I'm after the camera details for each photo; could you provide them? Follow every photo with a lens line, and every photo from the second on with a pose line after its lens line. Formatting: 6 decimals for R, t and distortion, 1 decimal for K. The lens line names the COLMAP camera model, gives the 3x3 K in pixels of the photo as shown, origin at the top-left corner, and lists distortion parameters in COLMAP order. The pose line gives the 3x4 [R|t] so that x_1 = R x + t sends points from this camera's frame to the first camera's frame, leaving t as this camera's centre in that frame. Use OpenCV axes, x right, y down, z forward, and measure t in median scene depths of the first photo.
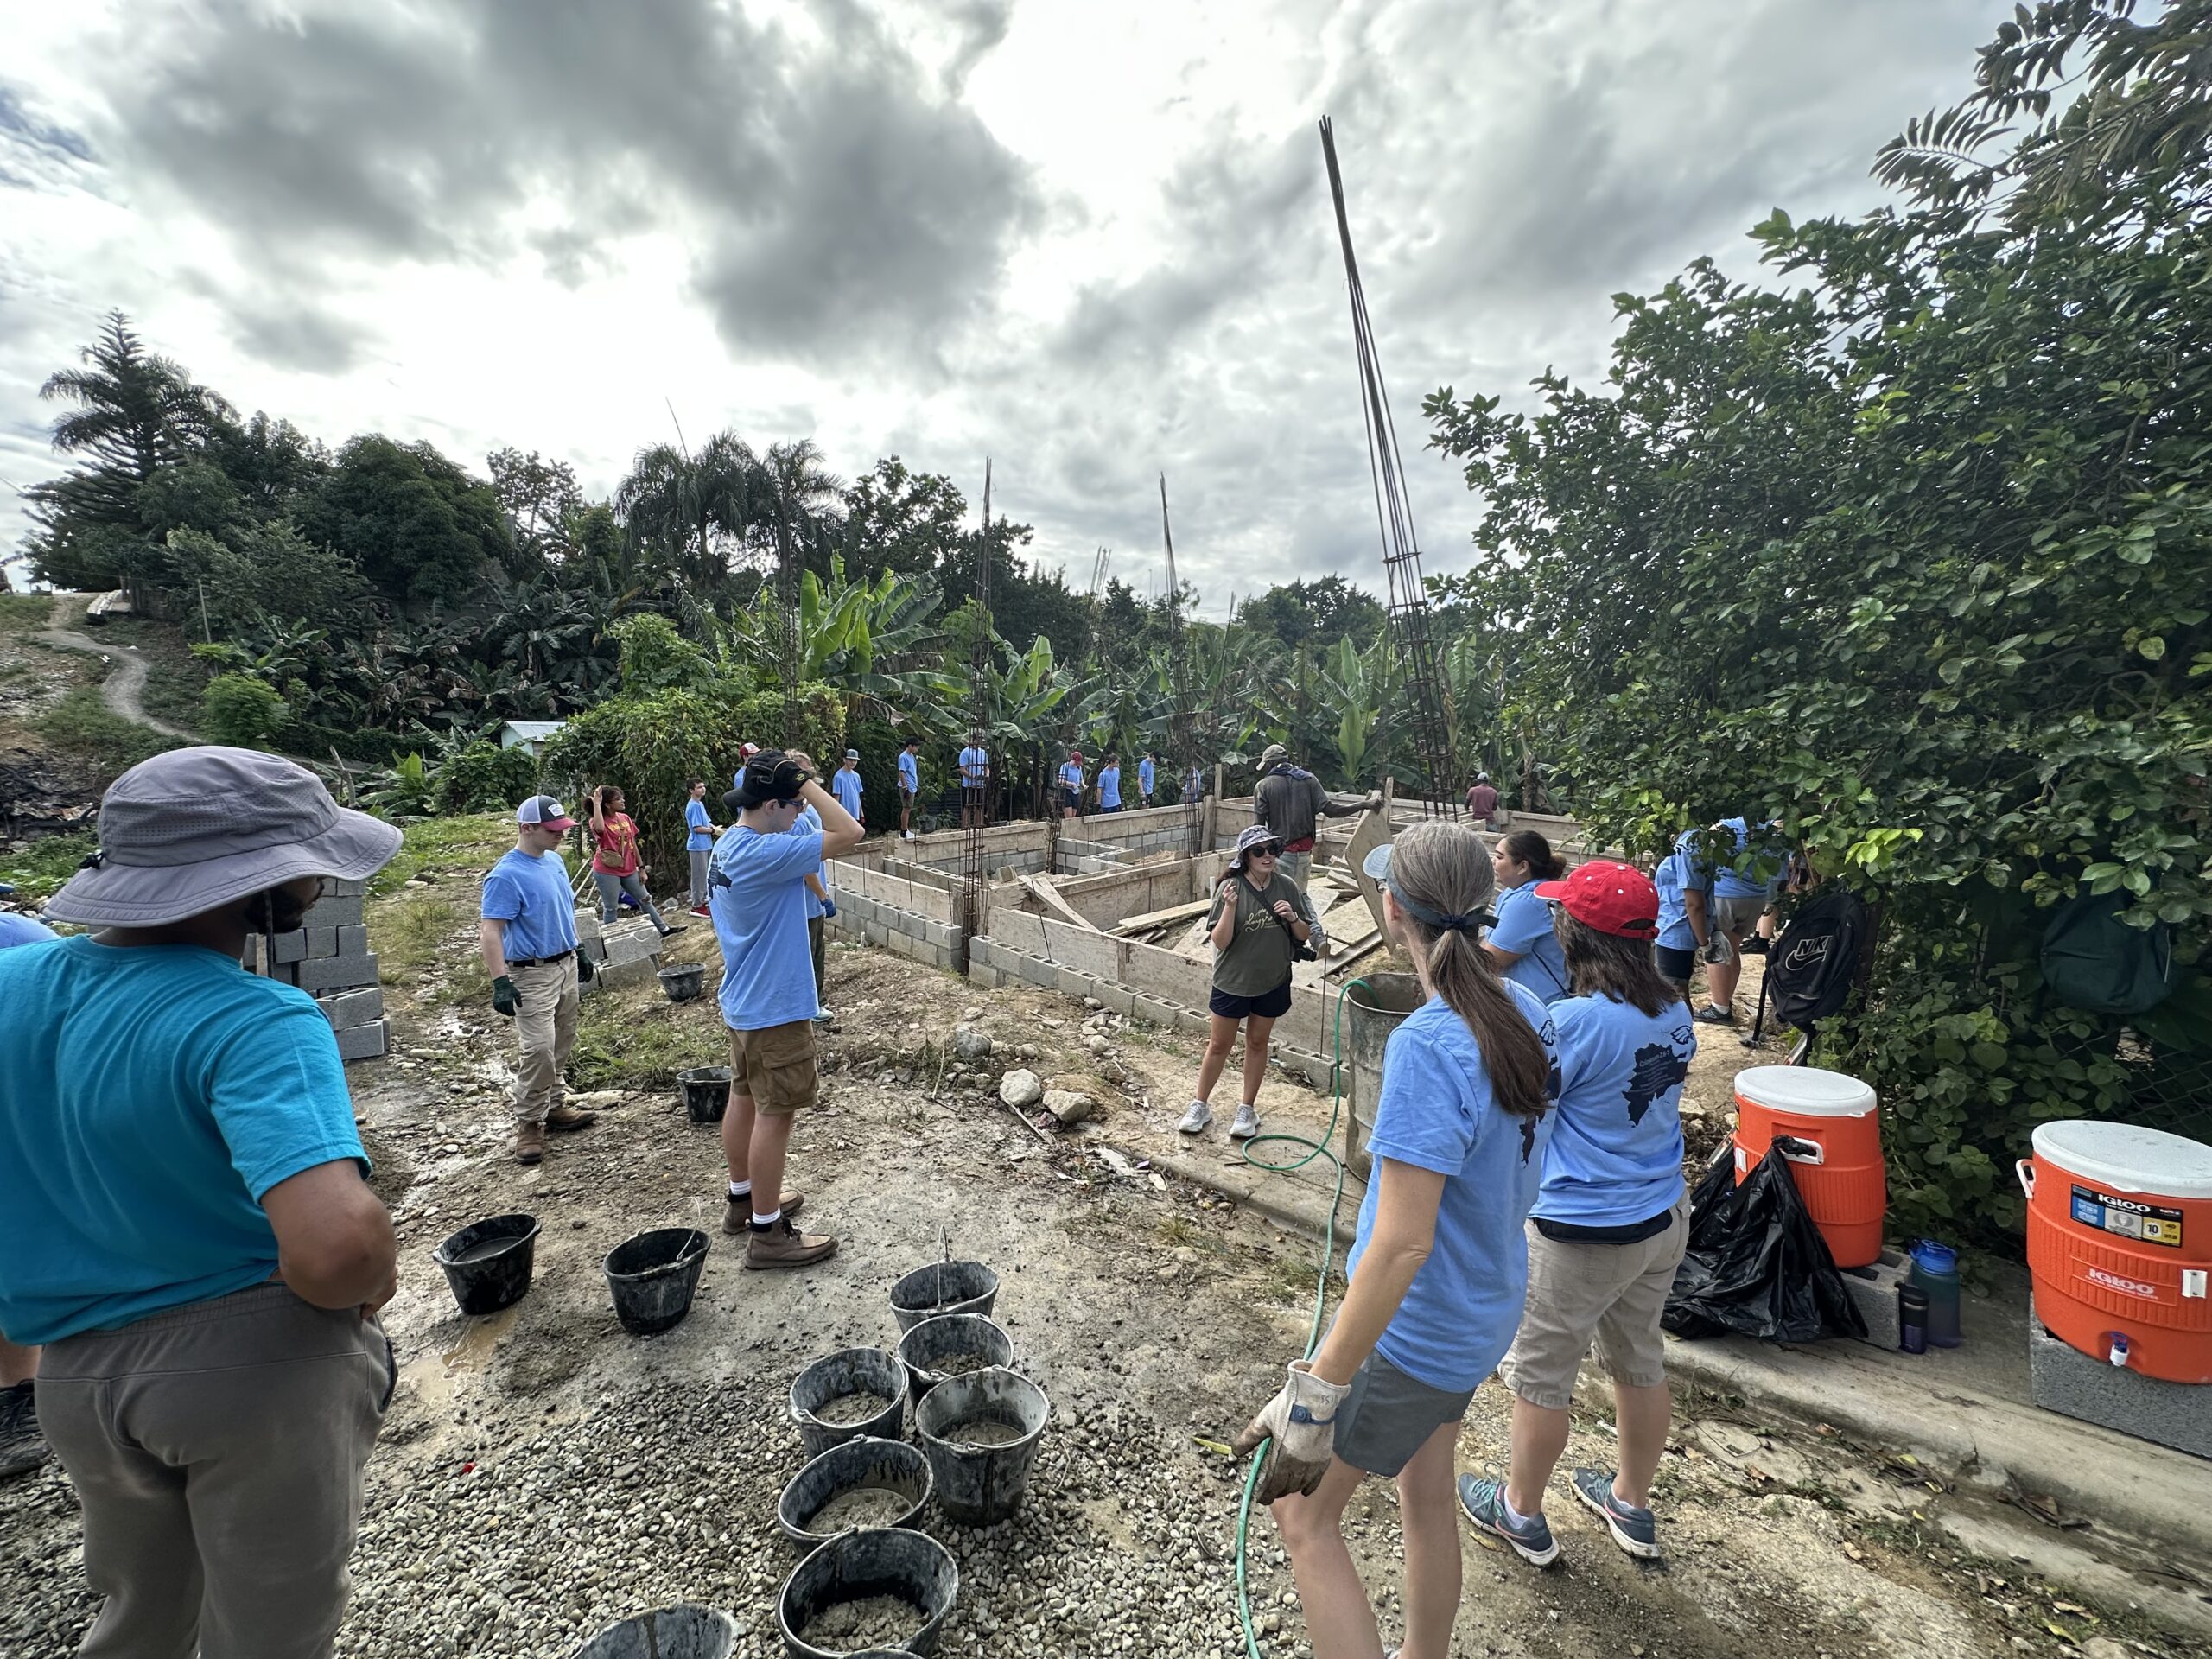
lens RADIAL K [[895.6, 0, 1115.7], [0, 895.6, 830.0], [0, 0, 1]] dist [-0.009026, 0.002172]
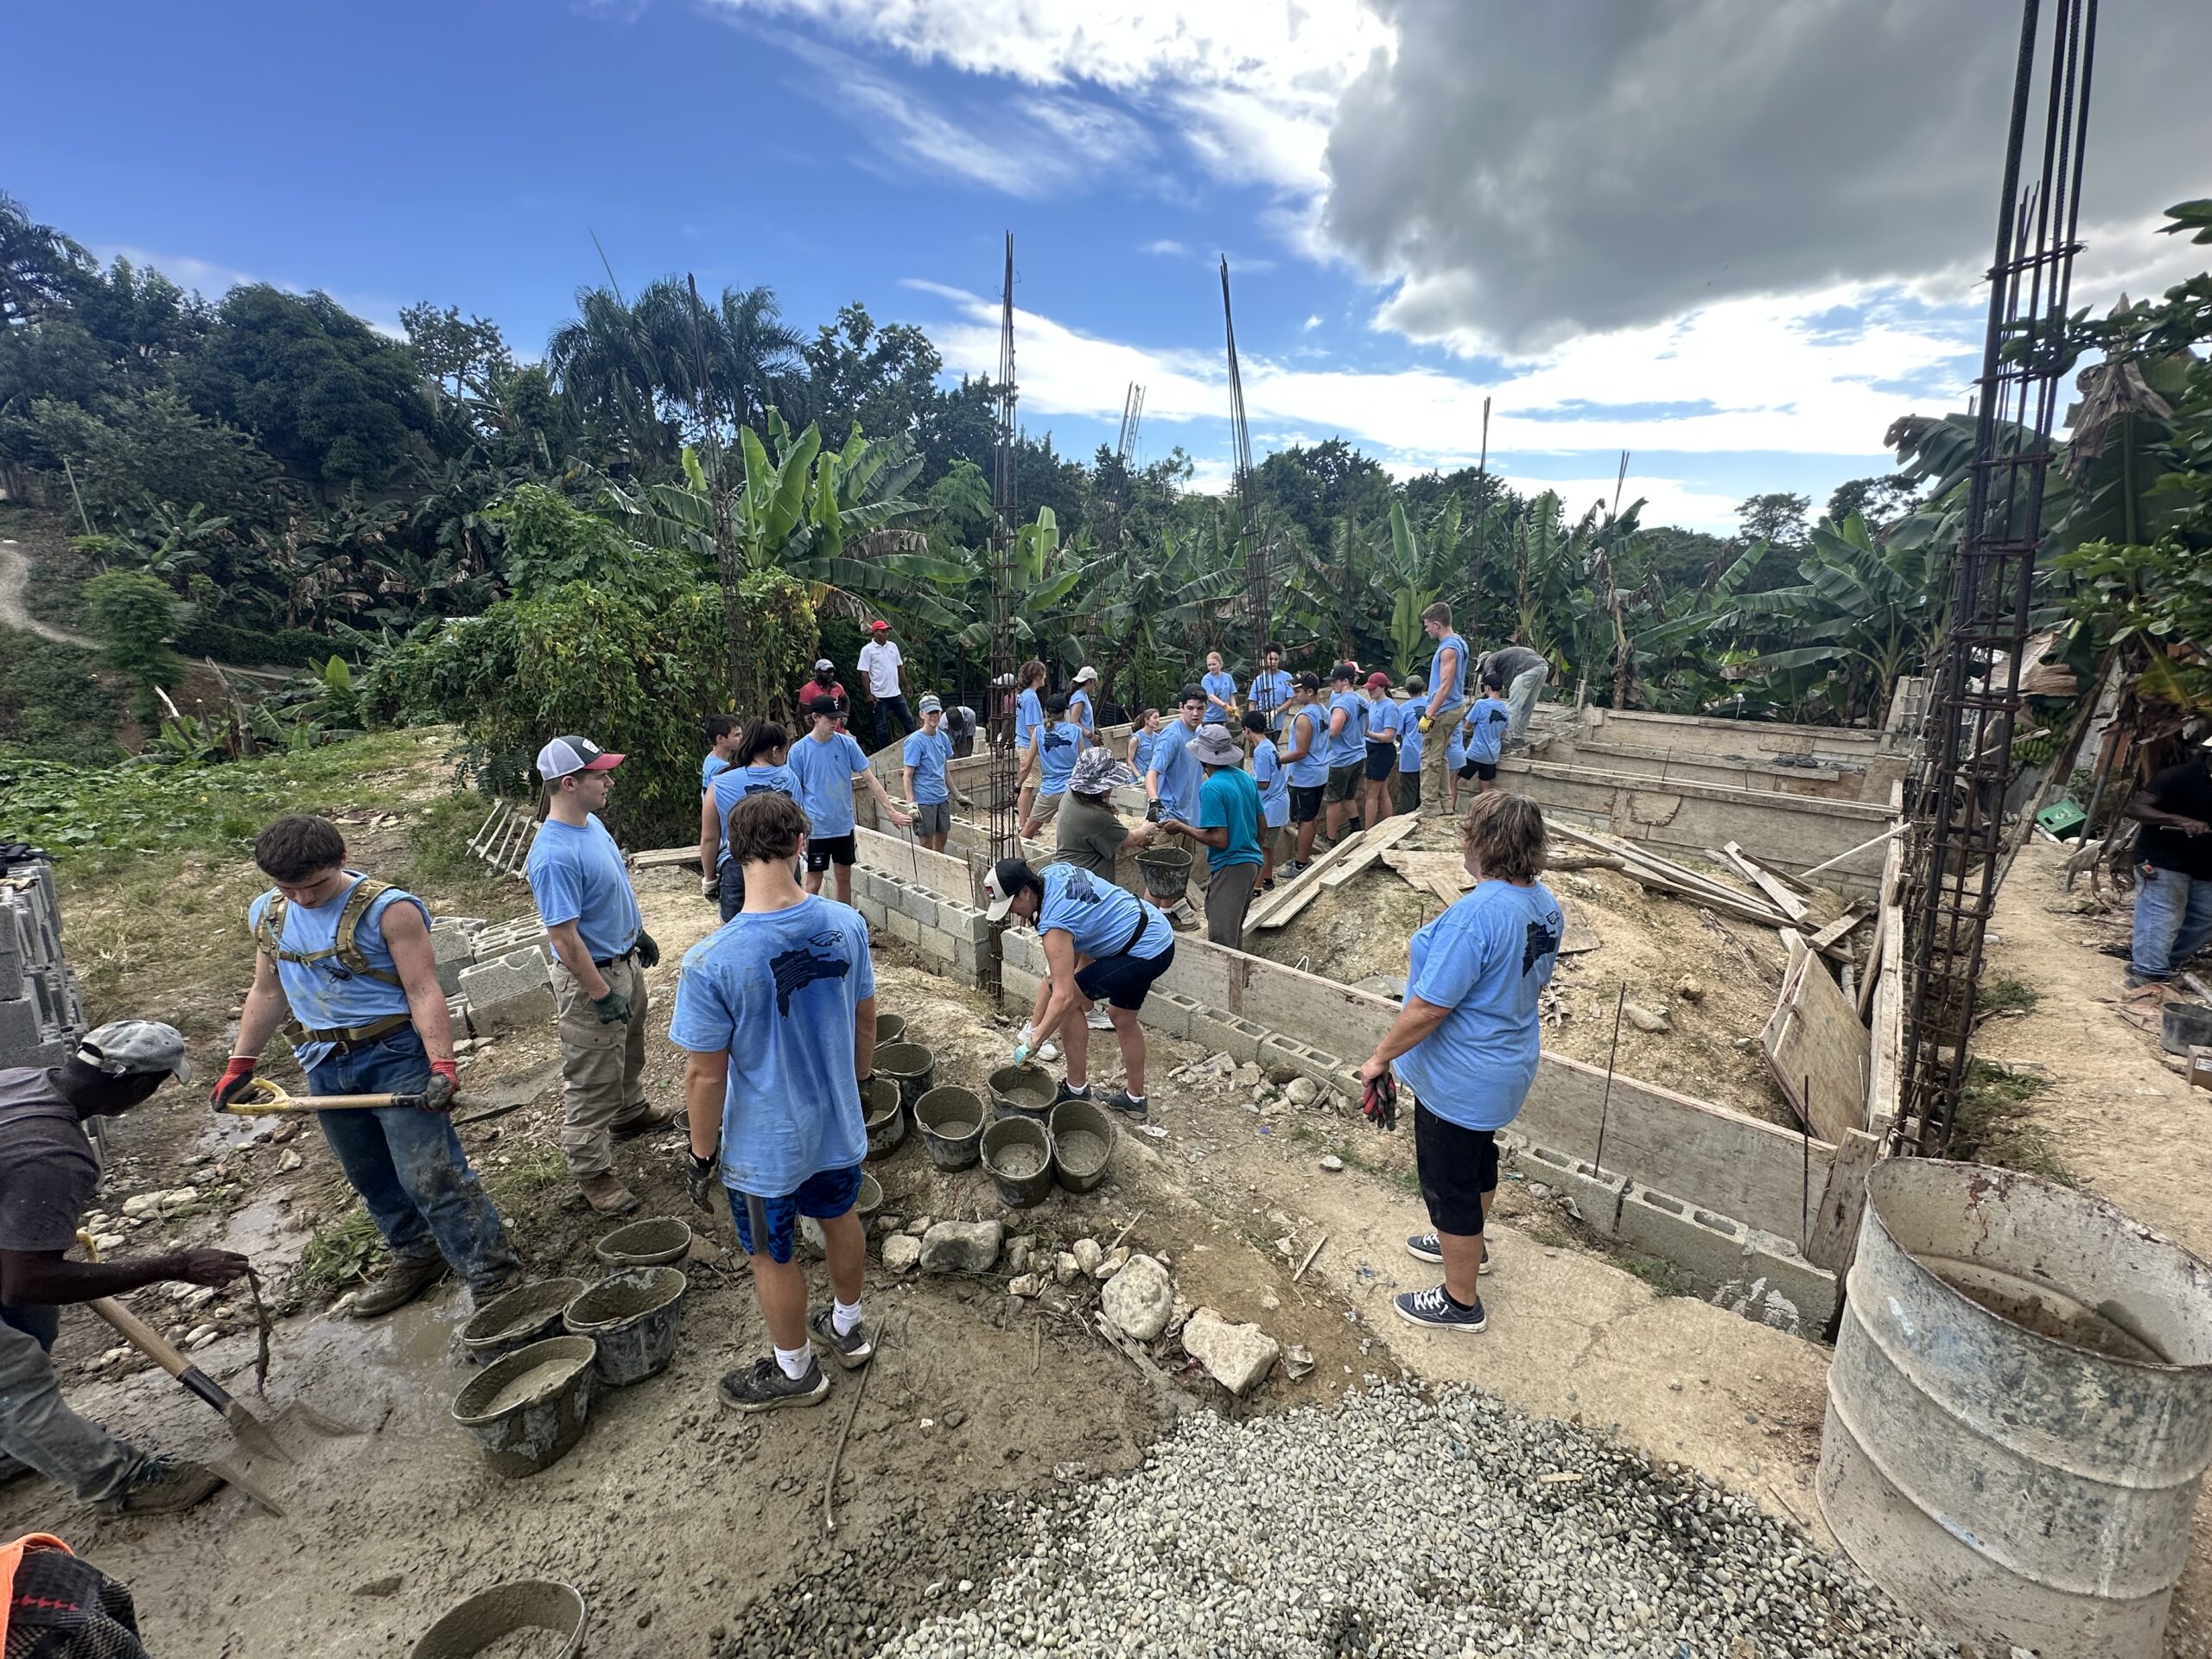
lens RADIAL K [[895.6, 0, 1118.9], [0, 895.6, 833.0], [0, 0, 1]] dist [-0.009026, 0.002172]
pose [[0.999668, -0.021688, 0.013916, -0.015025], [0.019667, 0.991080, 0.131807, -0.010244], [-0.016651, -0.131489, 0.991178, 0.056970]]
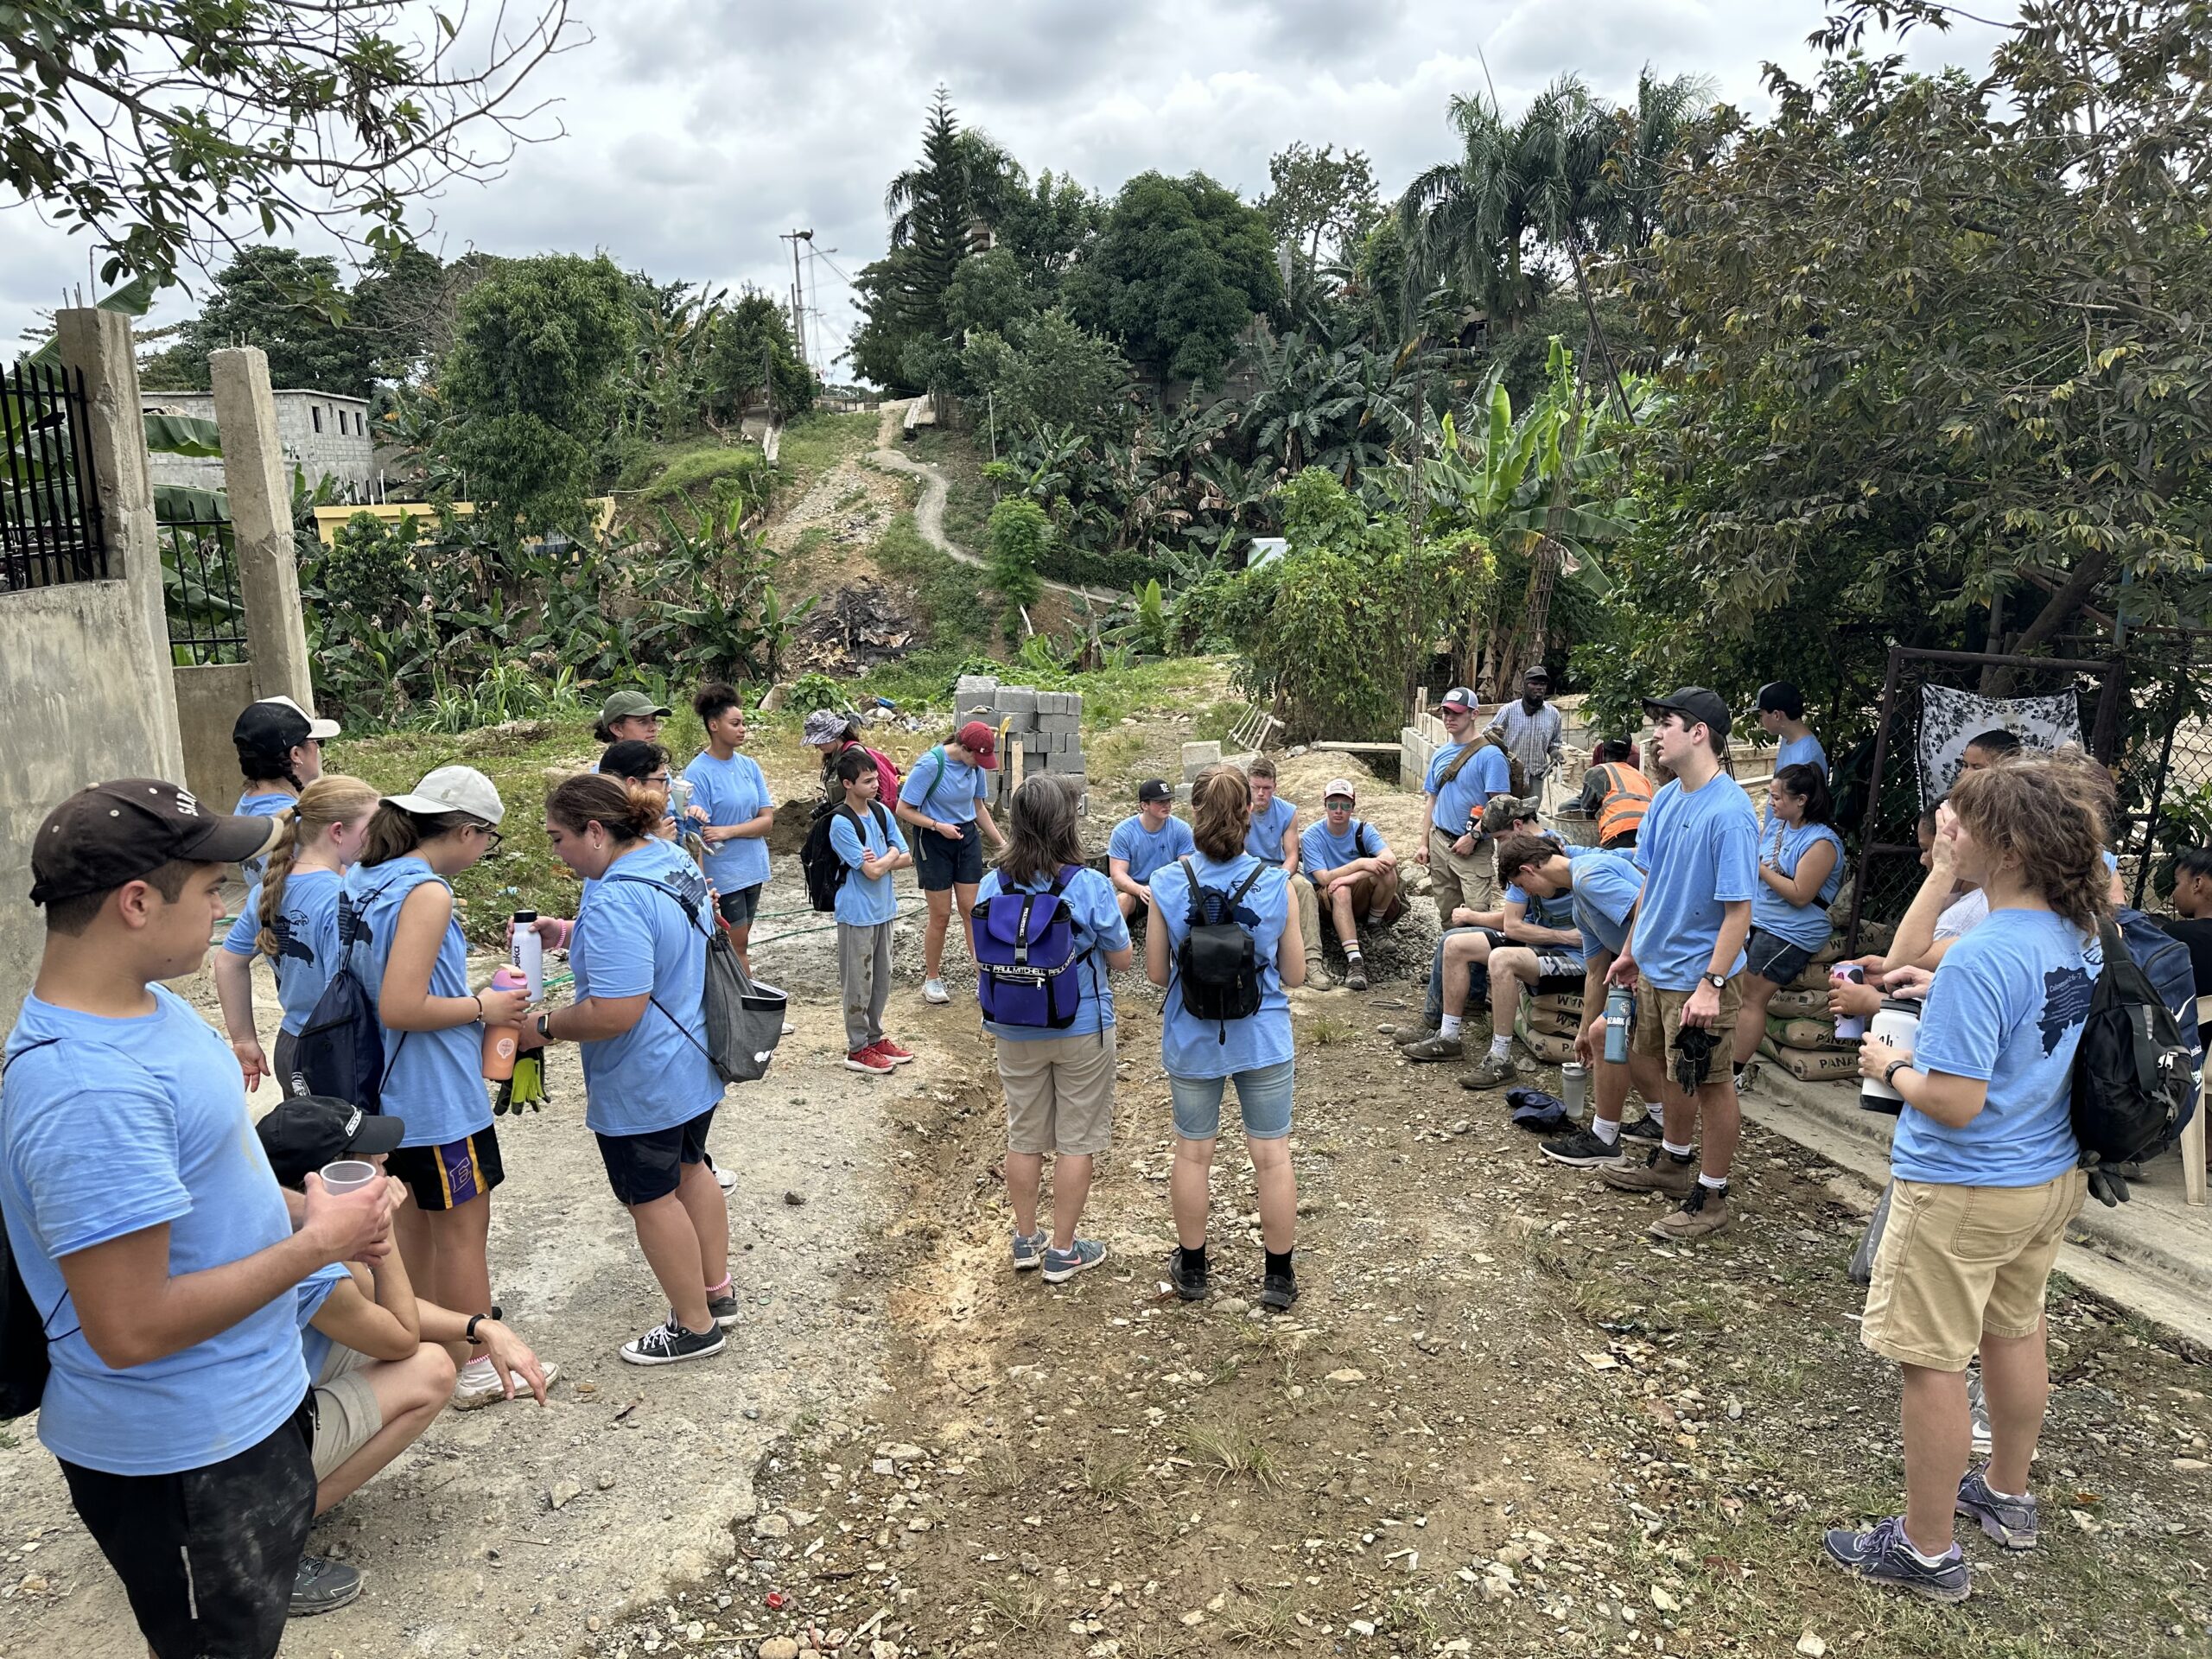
lens RADIAL K [[1522.7, 0, 1080.0], [0, 1522.7, 877.7], [0, 0, 1]] dist [0.051837, -0.018472]
pose [[0.745155, 0.129339, -0.654229, 0.132867], [-0.049489, 0.989032, 0.139161, -0.002342], [0.665053, -0.071319, 0.743383, -0.141926]]
